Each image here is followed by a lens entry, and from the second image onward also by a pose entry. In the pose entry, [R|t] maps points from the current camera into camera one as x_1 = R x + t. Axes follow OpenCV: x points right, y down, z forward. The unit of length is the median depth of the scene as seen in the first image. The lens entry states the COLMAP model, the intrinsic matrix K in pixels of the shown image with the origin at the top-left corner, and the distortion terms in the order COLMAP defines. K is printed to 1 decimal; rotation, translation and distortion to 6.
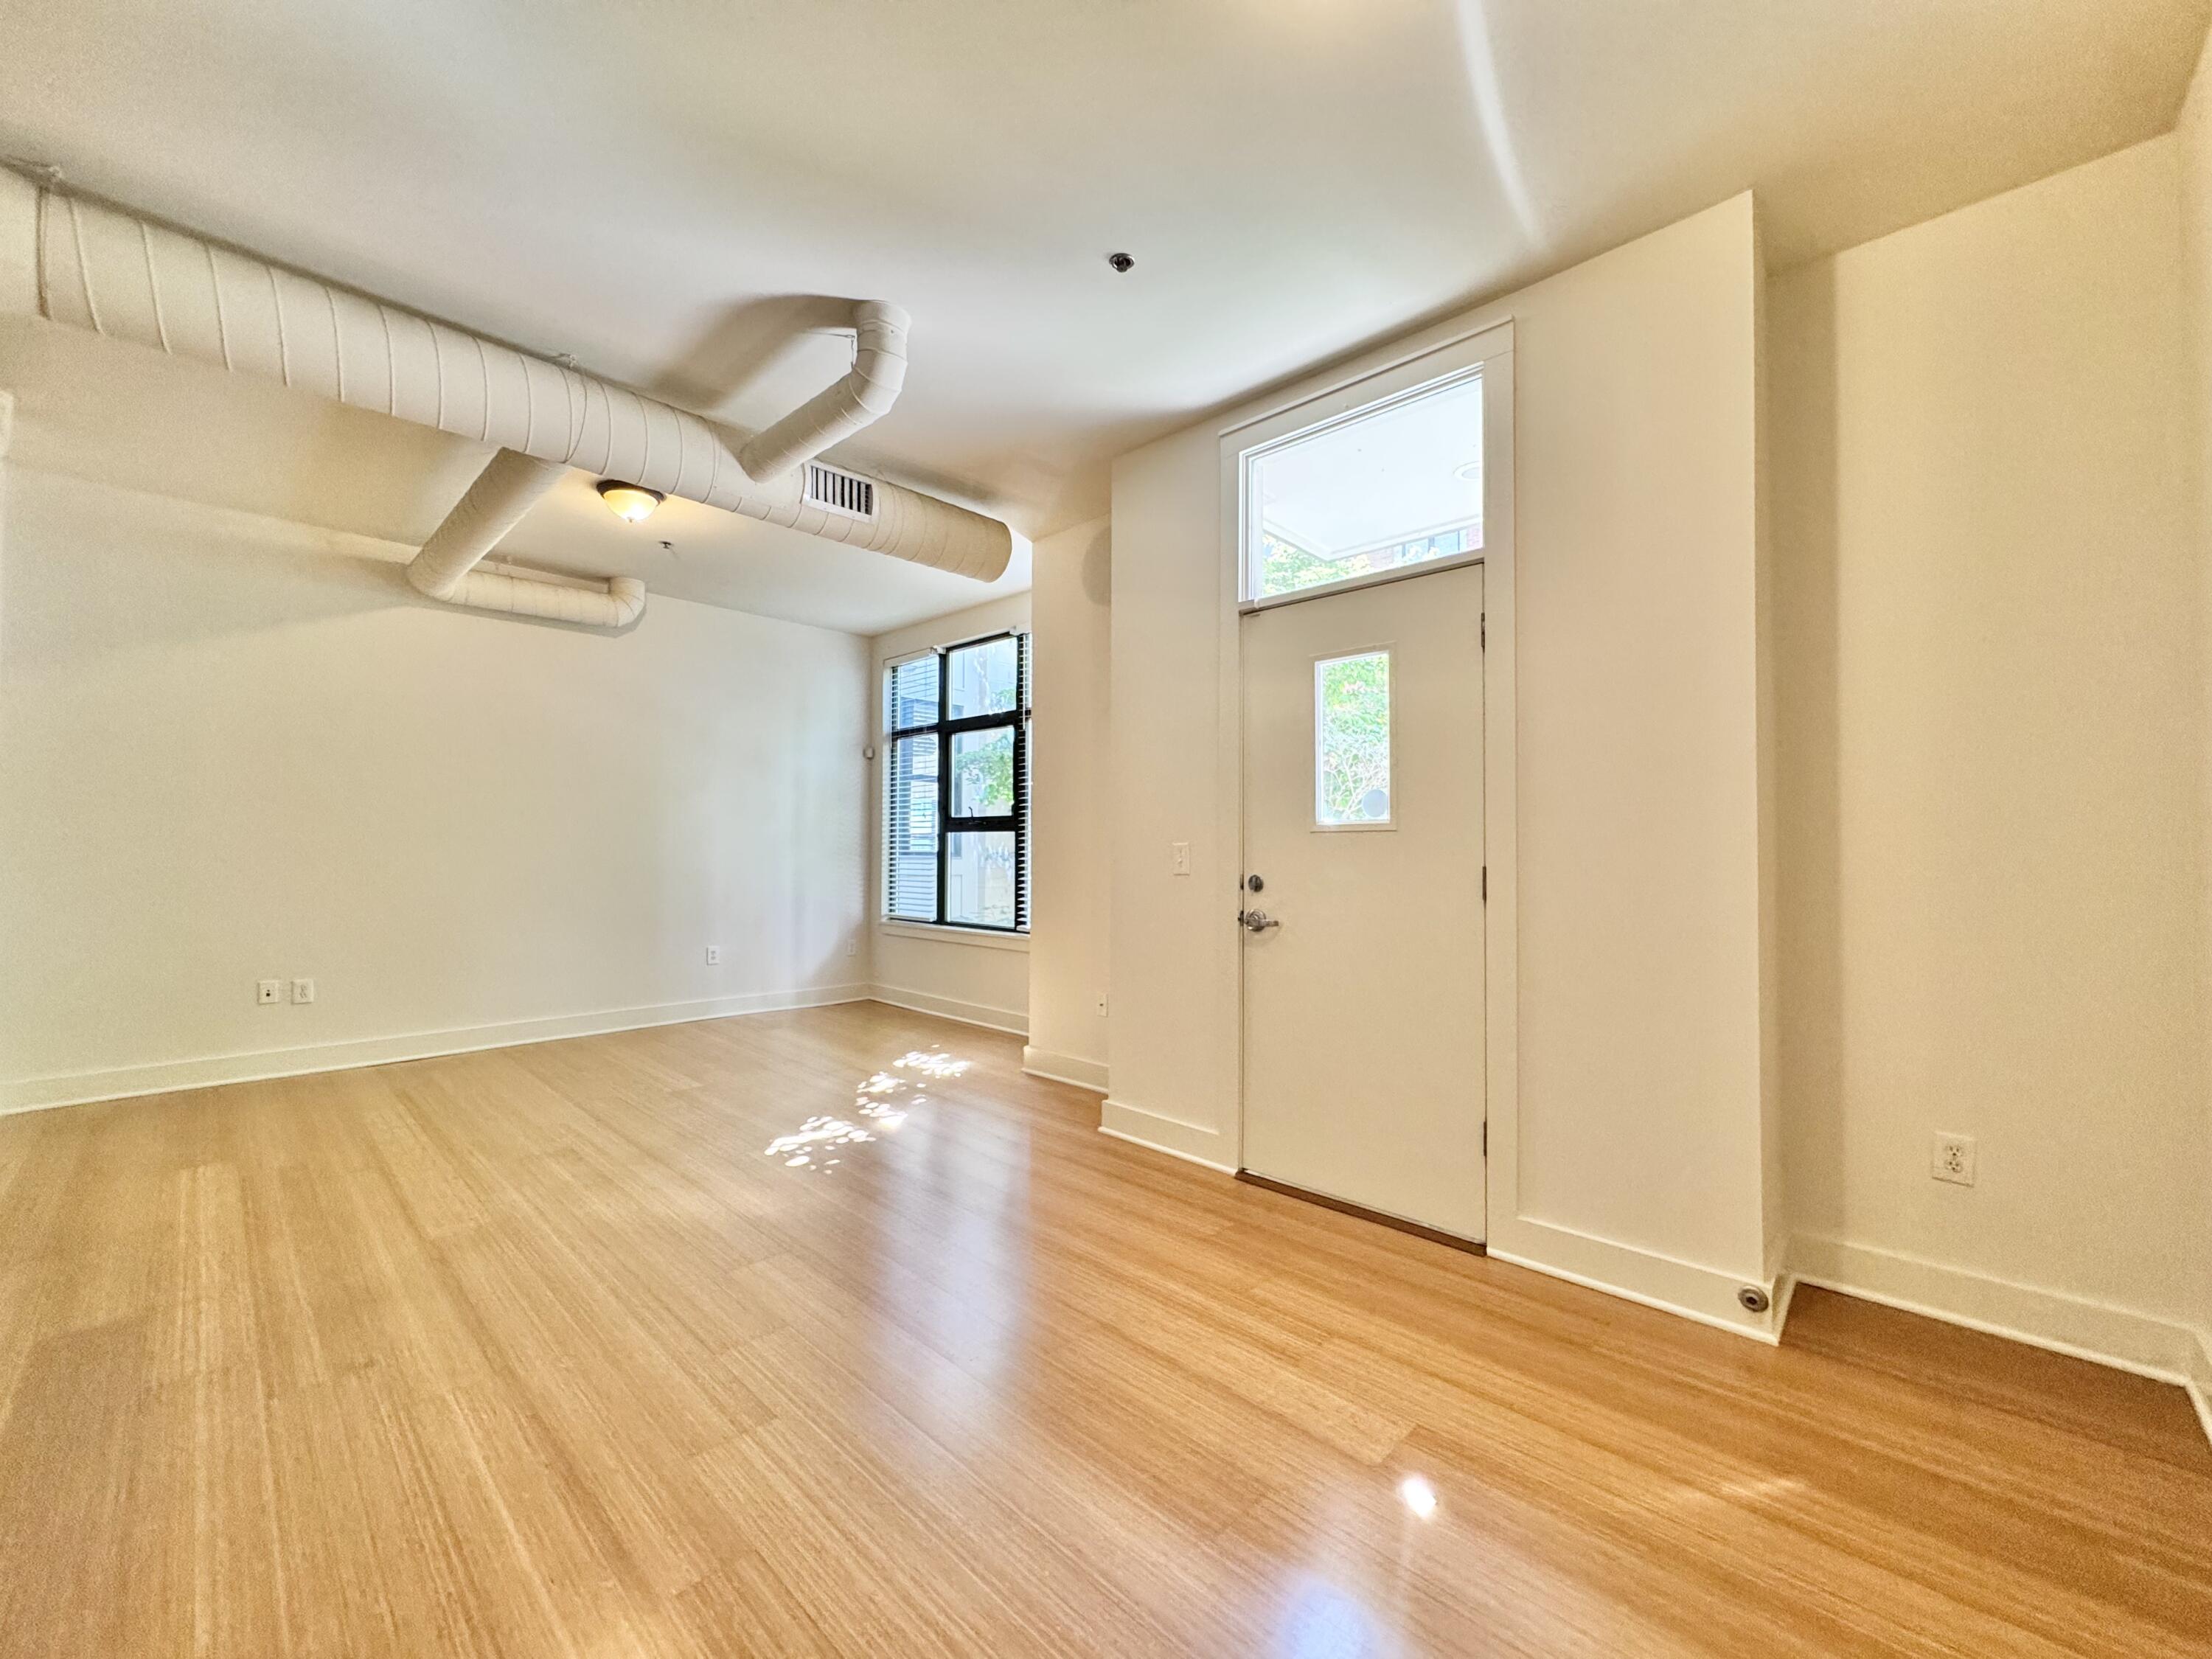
lens RADIAL K [[881.9, 0, 1110.7], [0, 881.9, 829.1], [0, 0, 1]] dist [0.000110, 0.000008]
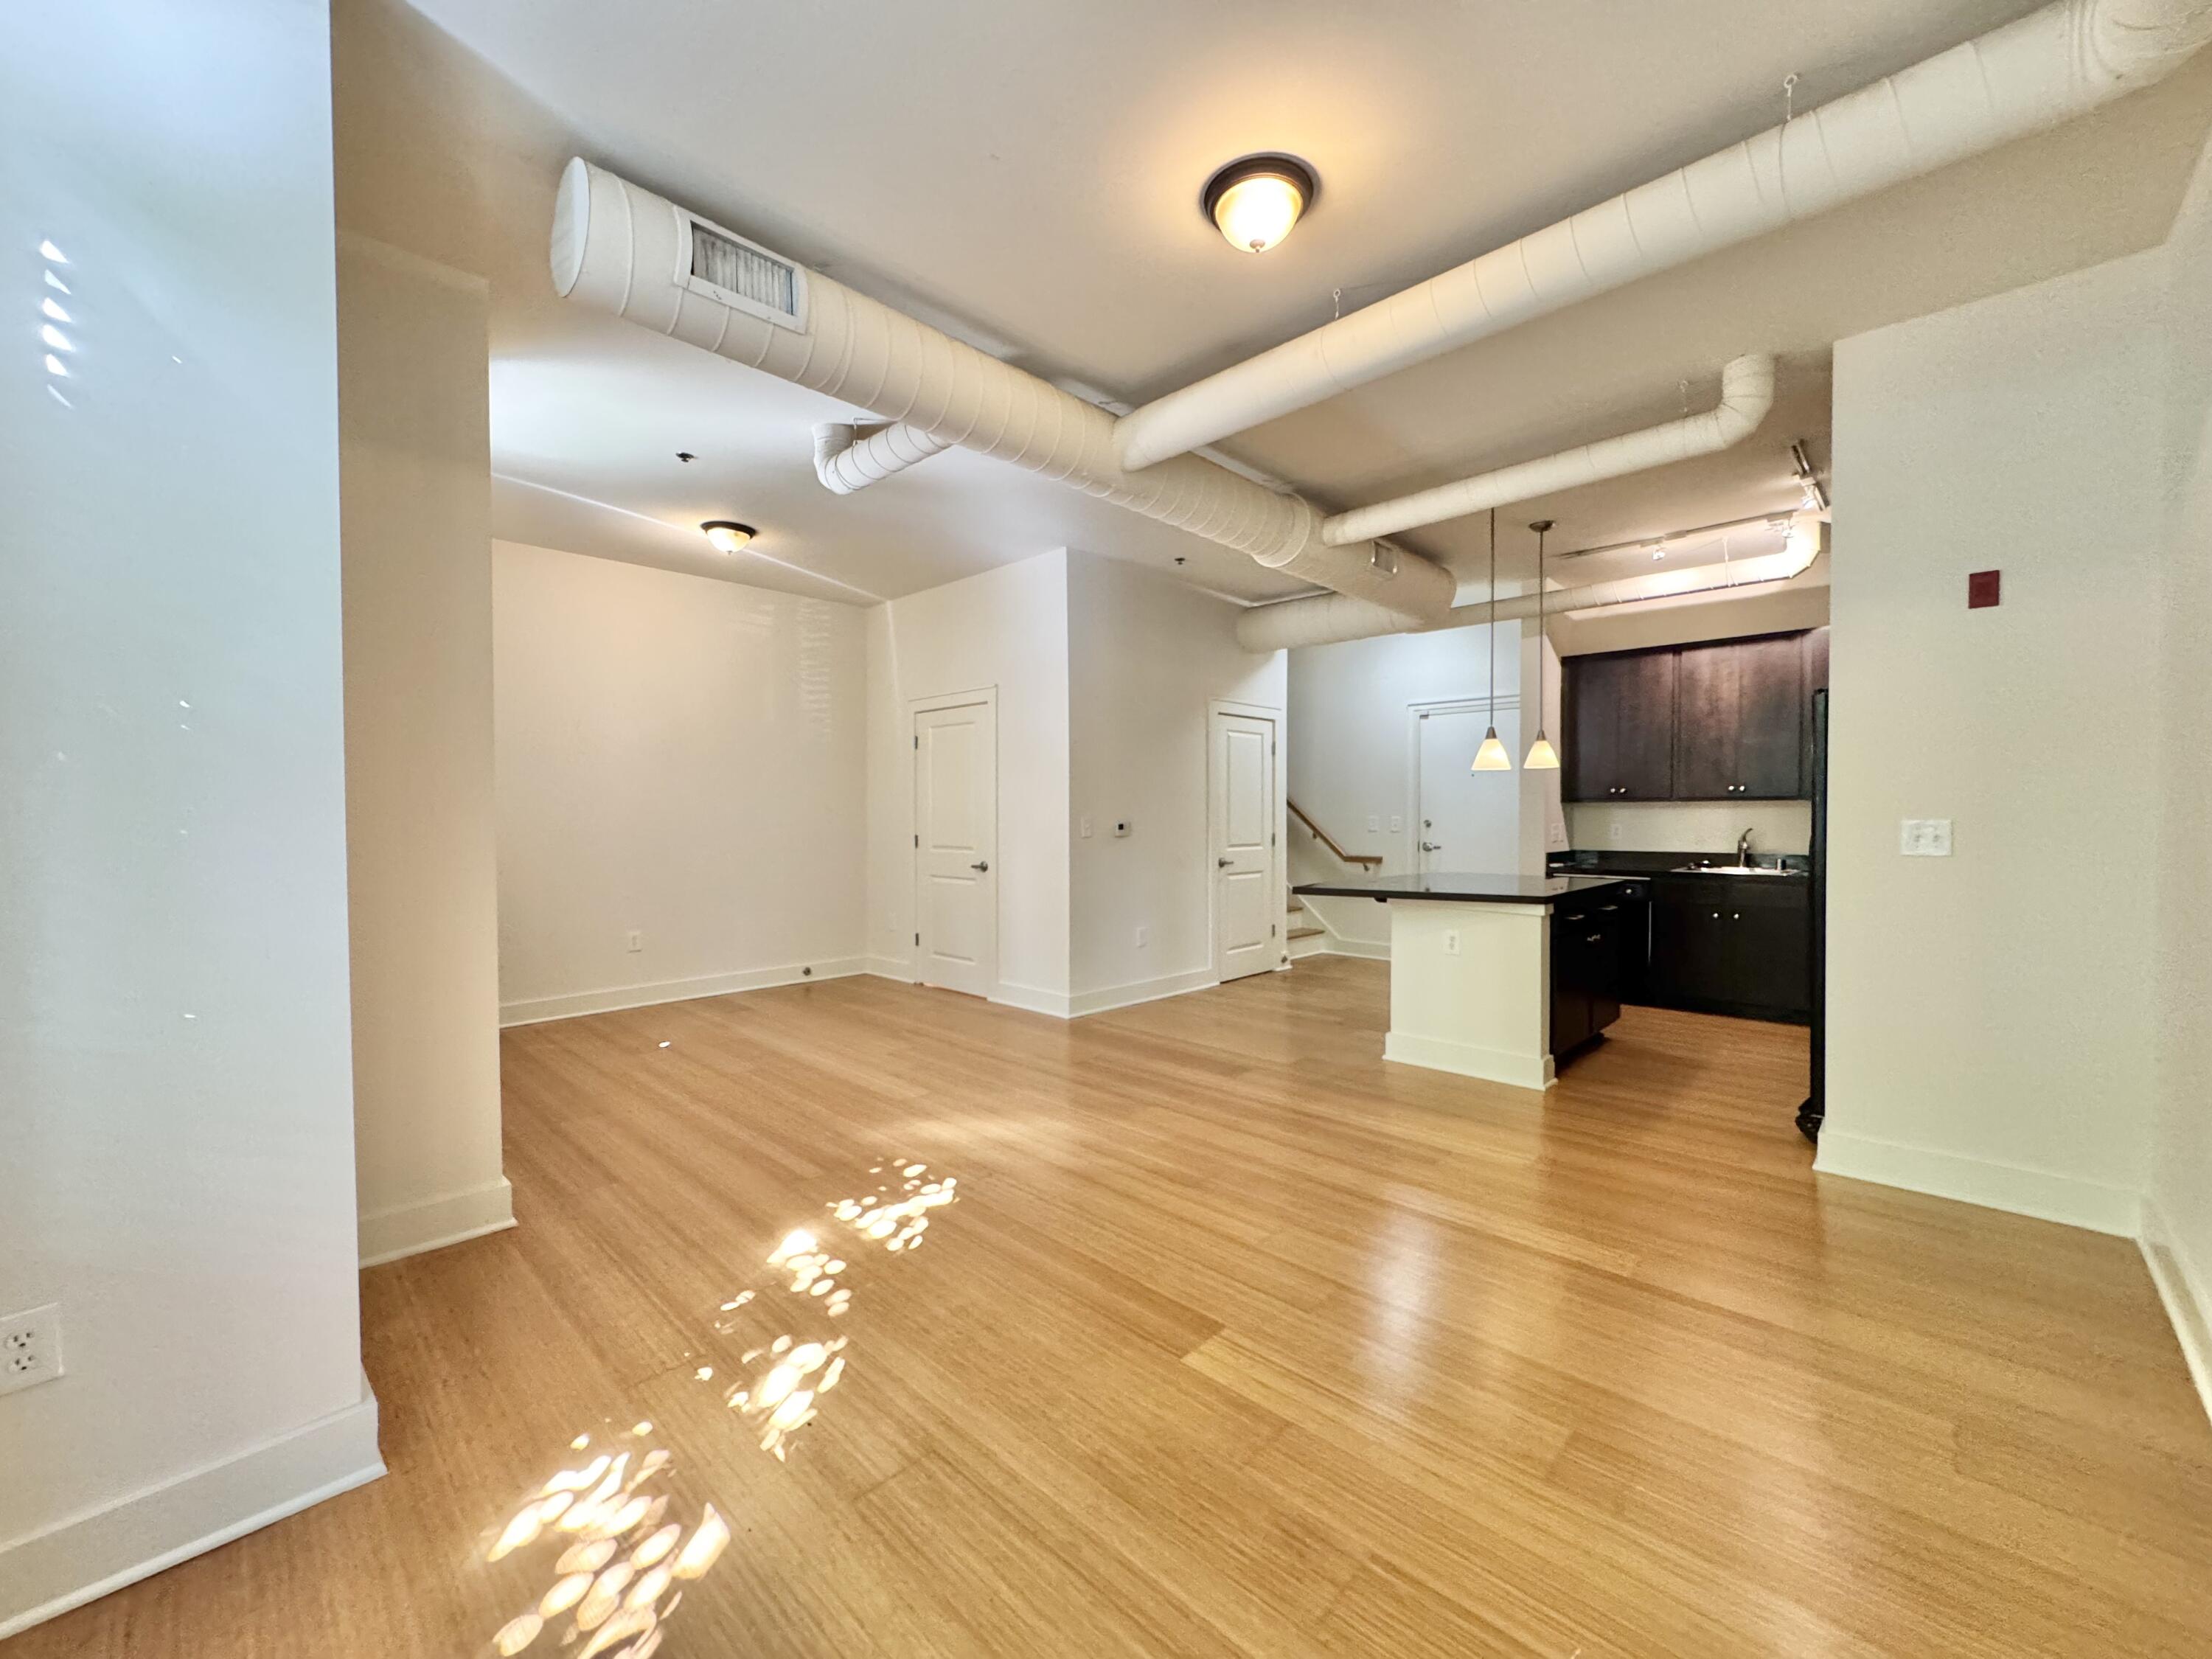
lens RADIAL K [[881.9, 0, 1103.2], [0, 881.9, 828.8], [0, 0, 1]] dist [0.000110, 0.000008]
pose [[-0.999985, -0.000792, 0.005477, -0.521269], [-0.000774, 0.999994, 0.003328, 0.015343], [-0.005480, 0.003324, -0.999979, 1.796279]]
